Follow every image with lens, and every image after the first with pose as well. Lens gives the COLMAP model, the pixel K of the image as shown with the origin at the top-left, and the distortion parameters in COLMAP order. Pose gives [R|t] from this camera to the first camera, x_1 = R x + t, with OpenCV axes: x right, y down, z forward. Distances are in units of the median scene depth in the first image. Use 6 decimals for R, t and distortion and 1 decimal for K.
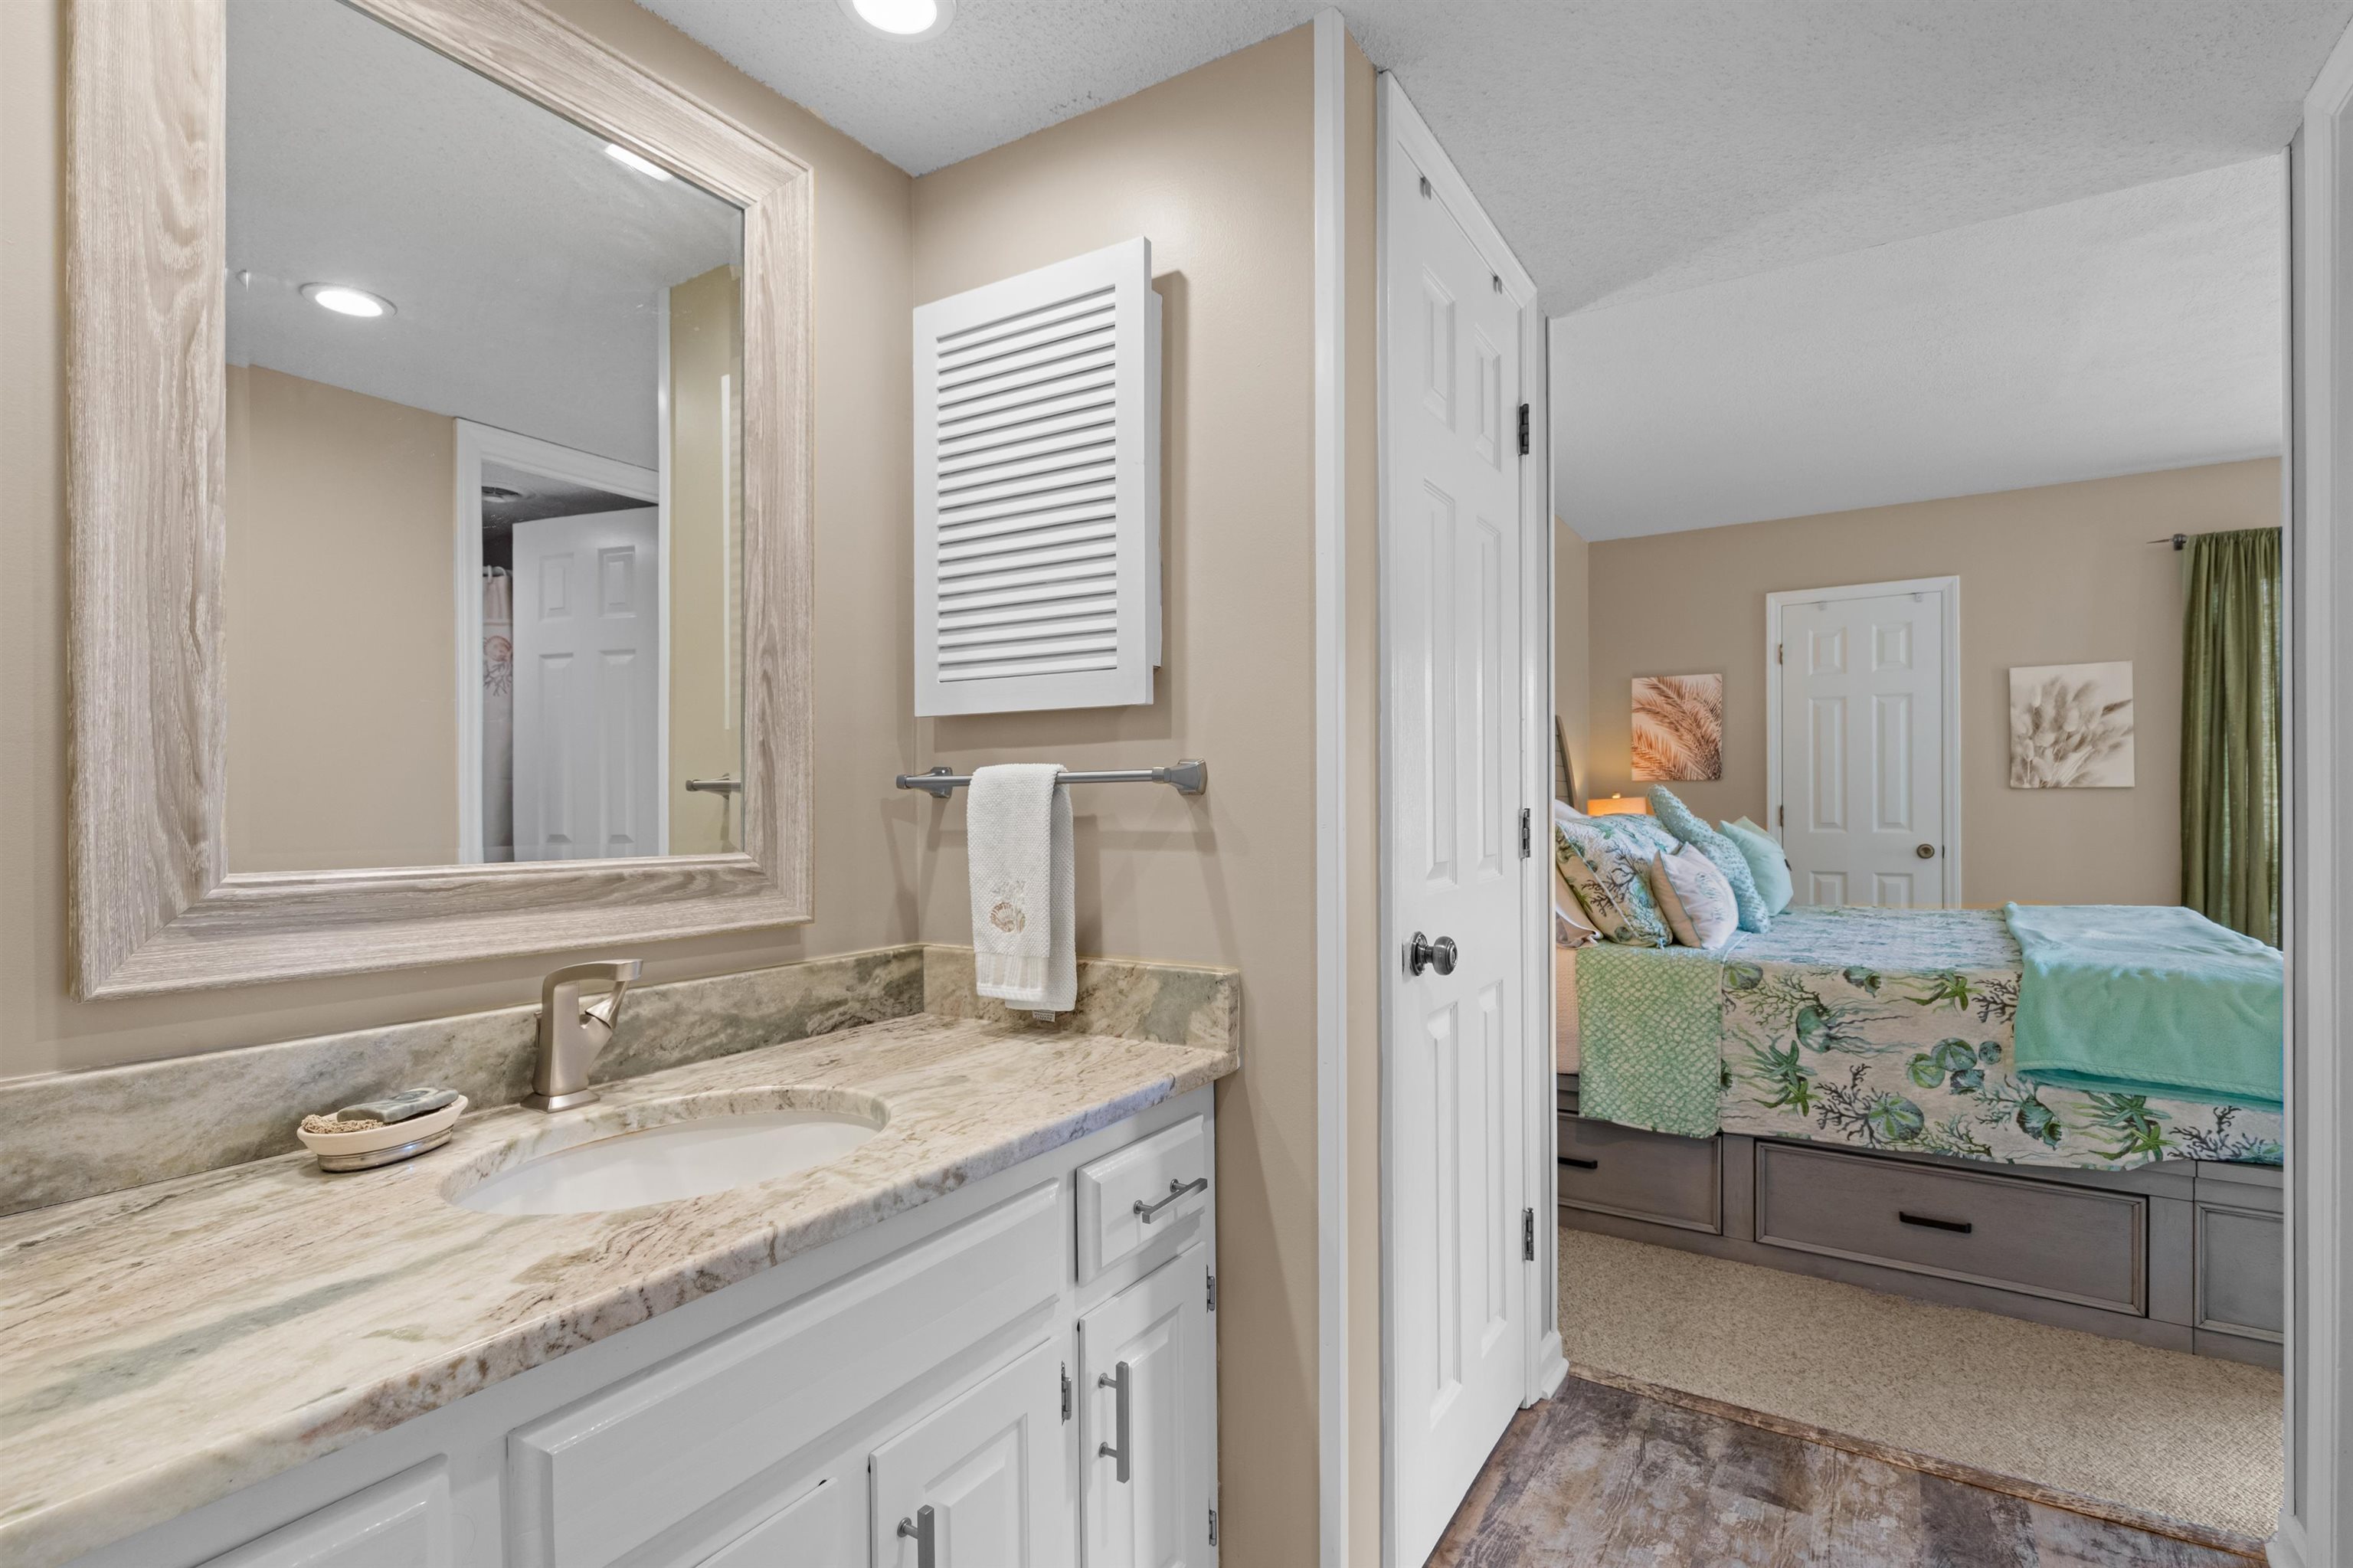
lens RADIAL K [[1148.1, 0, 1180.1], [0, 1148.1, 804.0], [0, 0, 1]] dist [-0.001375, -0.000225]
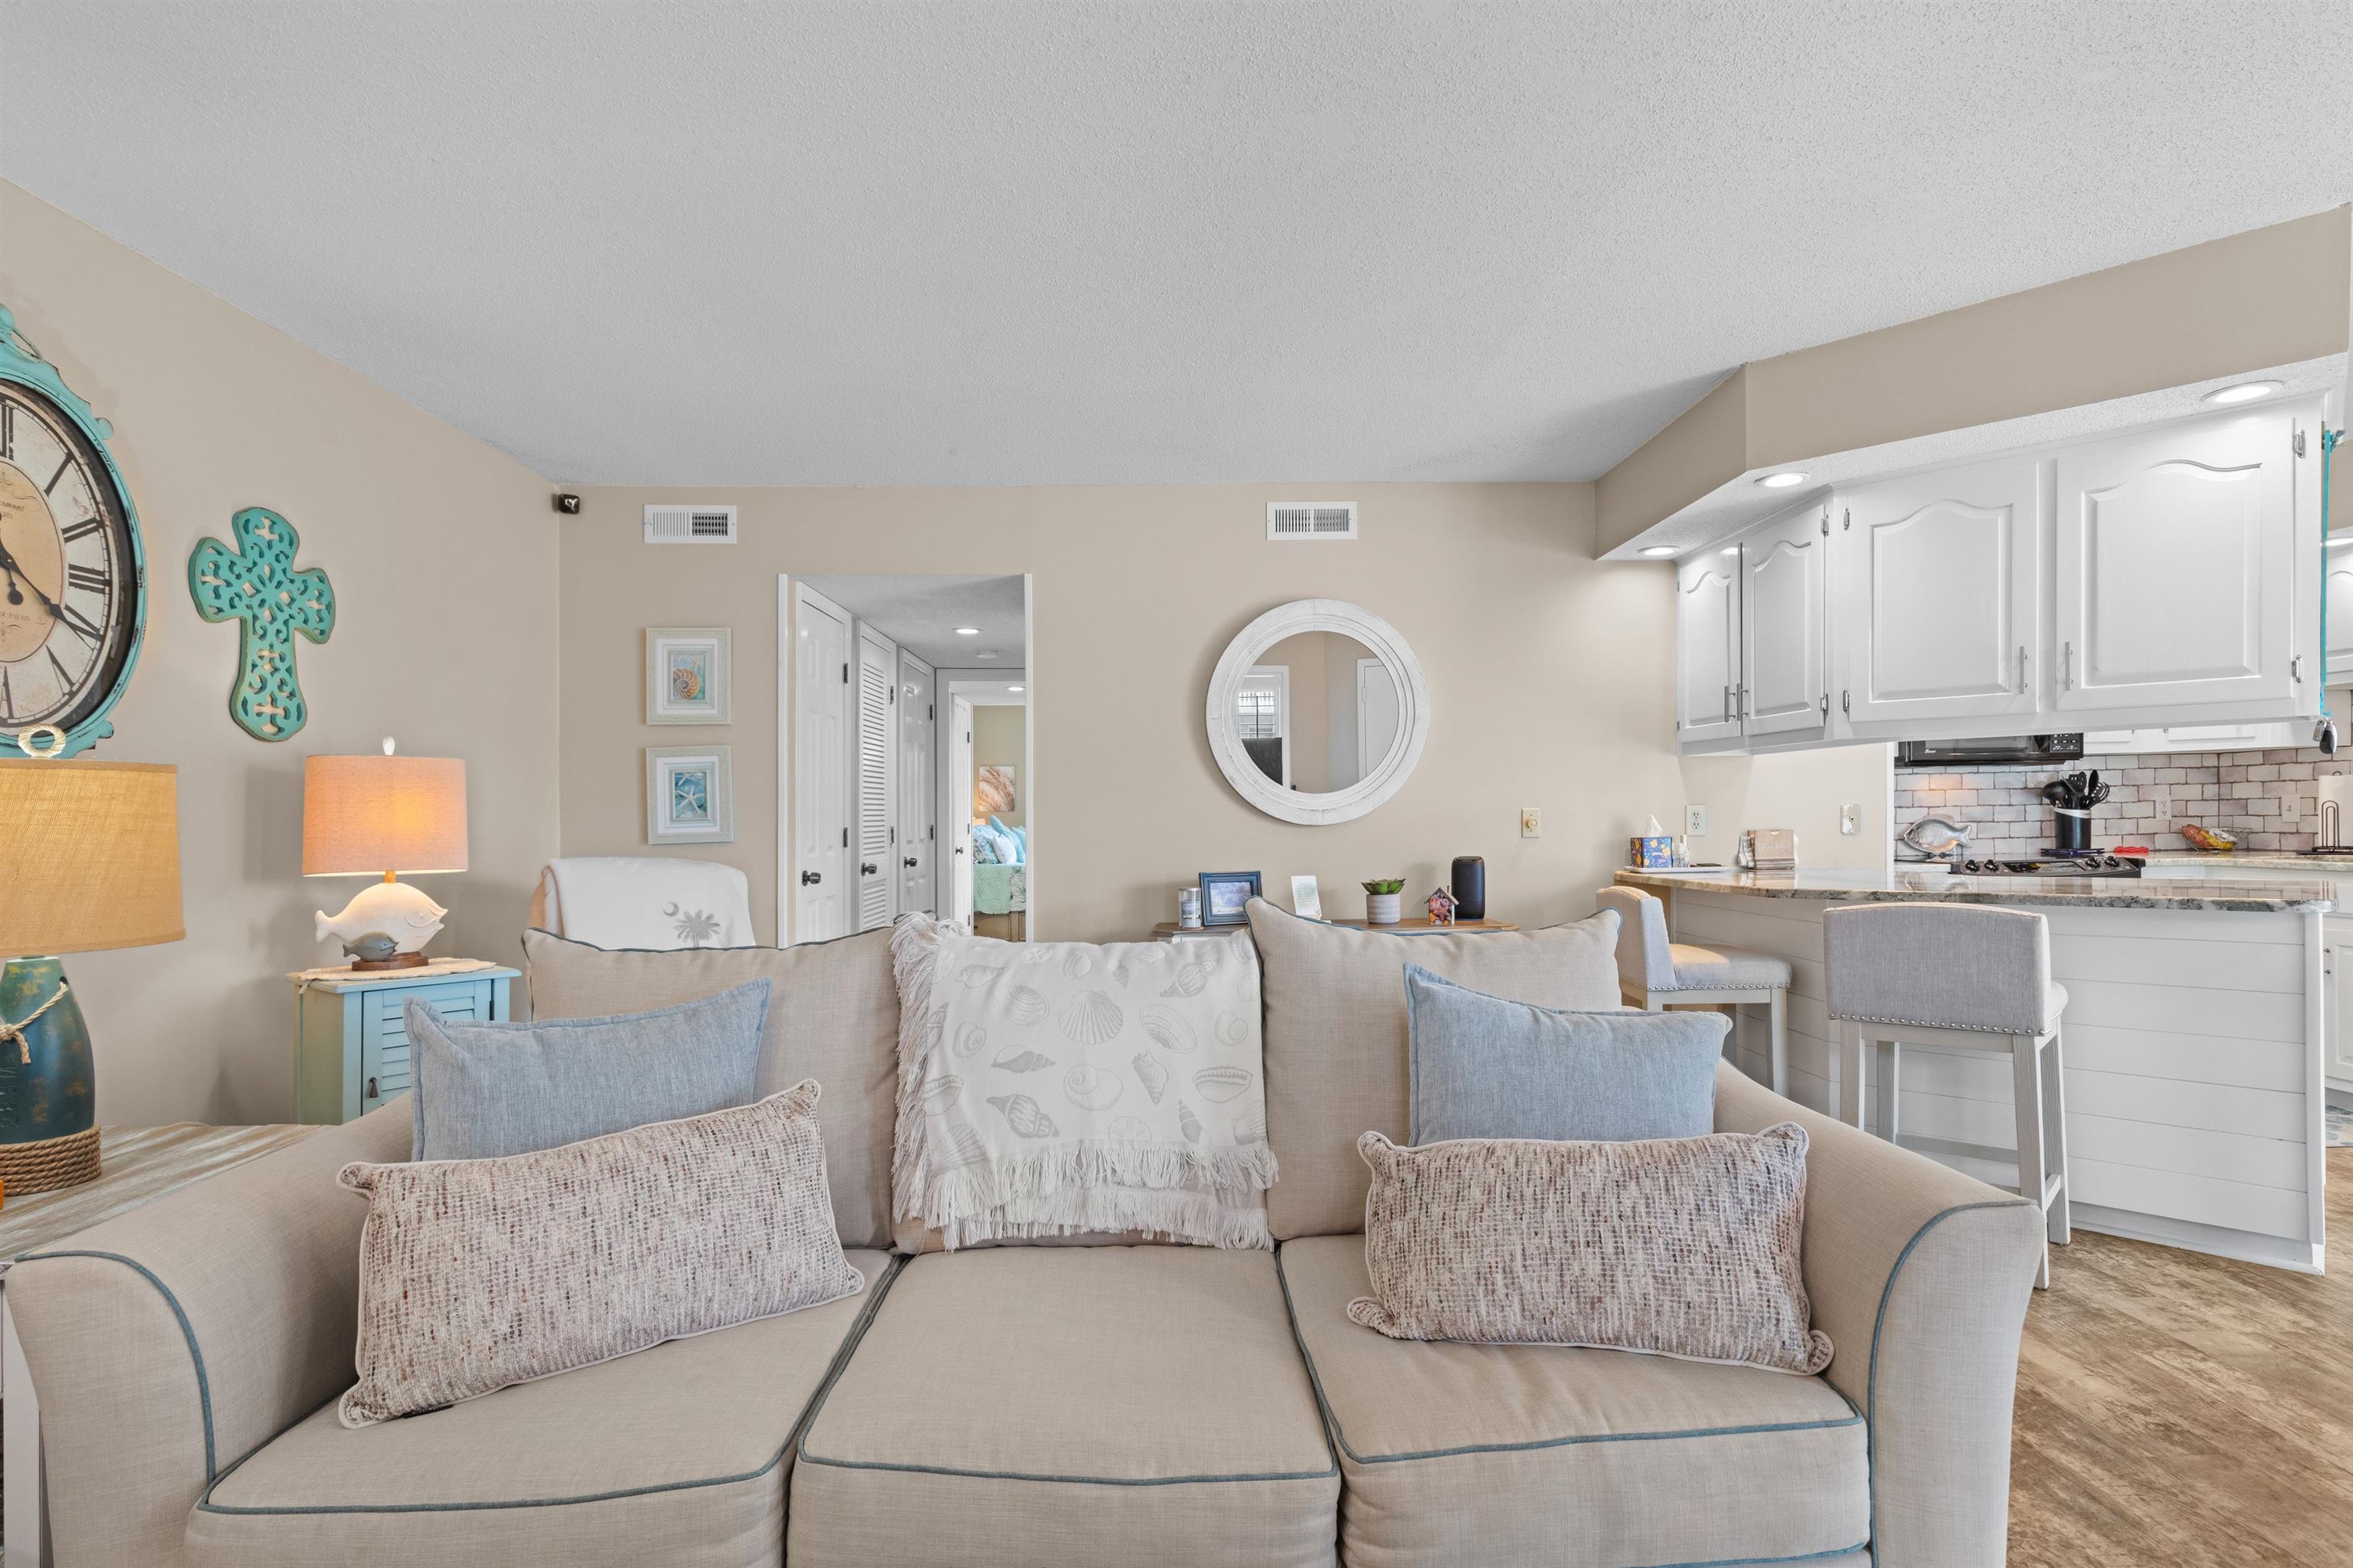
lens RADIAL K [[1165.7, 0, 1208.0], [0, 1165.7, 824.2], [0, 0, 1]] dist [0.001961, -0.000622]
pose [[0.829407, -0.005275, 0.558620, -0.659771], [0.002456, 0.999980, 0.005797, -0.007680], [-0.558640, -0.003436, 0.829403, -1.483719]]
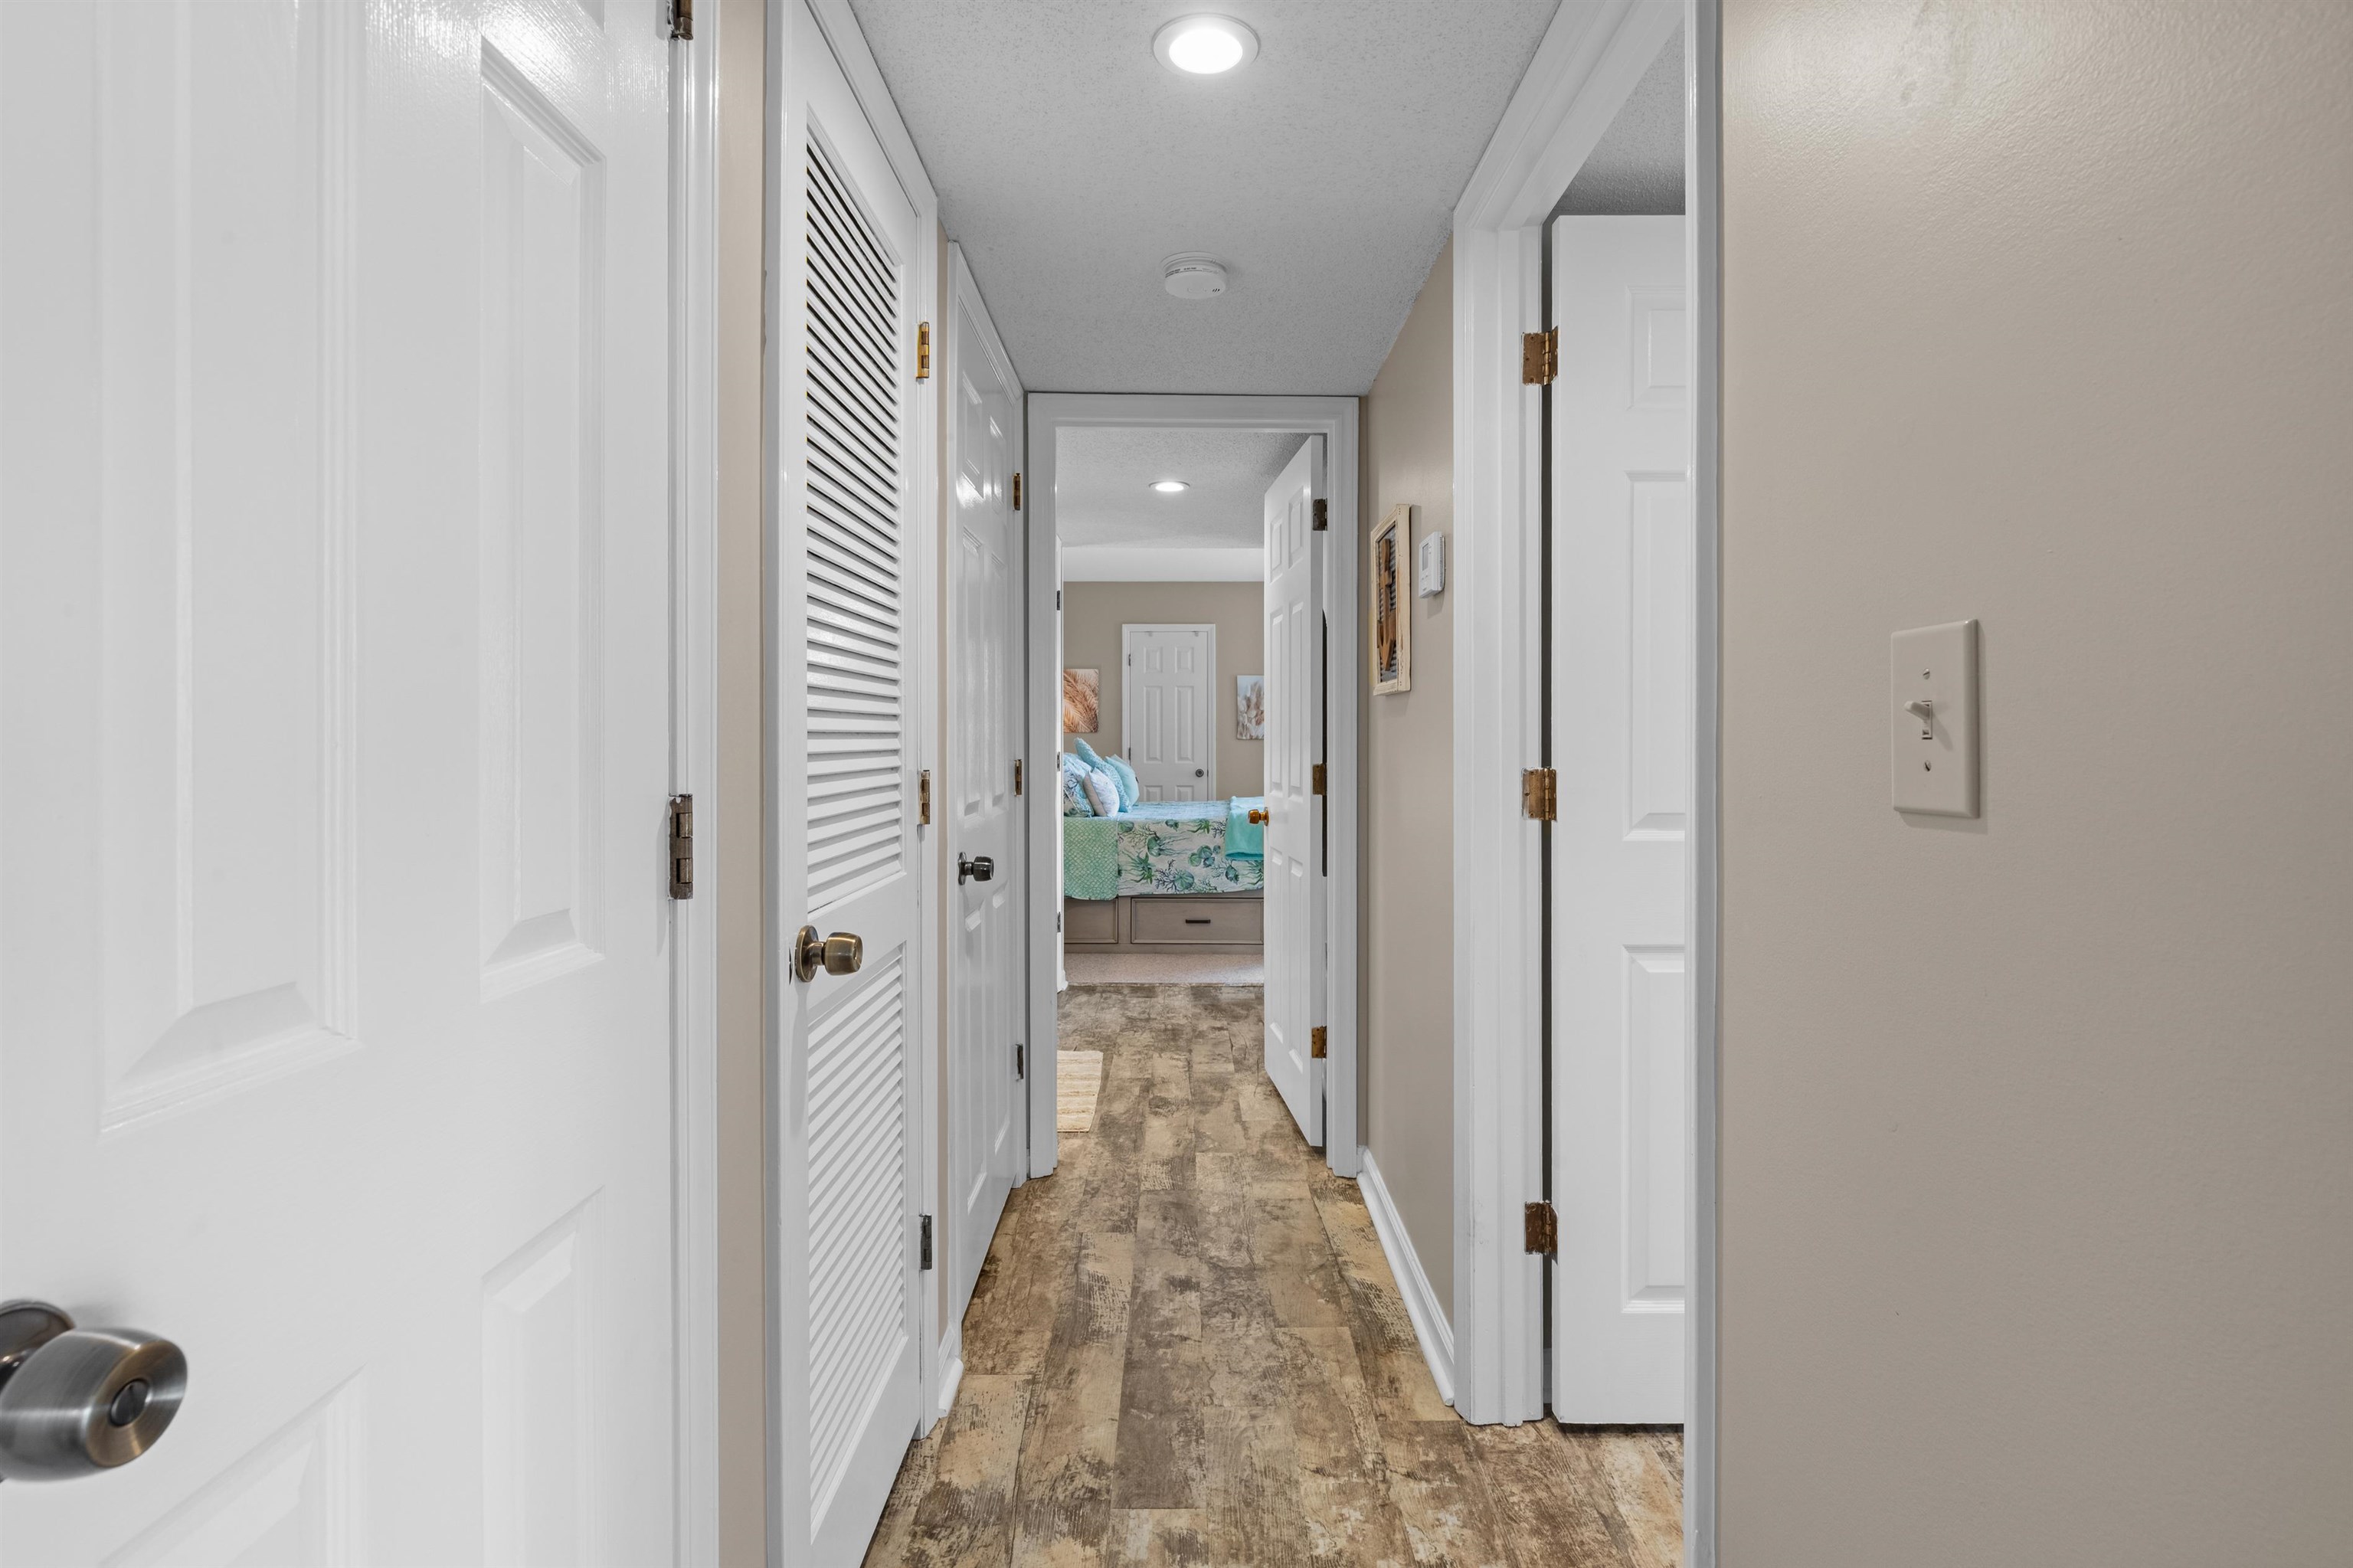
lens RADIAL K [[1123.6, 0, 1192.8], [0, 1123.6, 775.3], [0, 0, 1]] dist [-0.000848, 0.000543]
pose [[0.846241, -0.011996, 0.532665, -0.345216], [-0.004514, 0.999549, 0.029682, -0.008917], [-0.532780, -0.027522, 0.845806, -0.560559]]
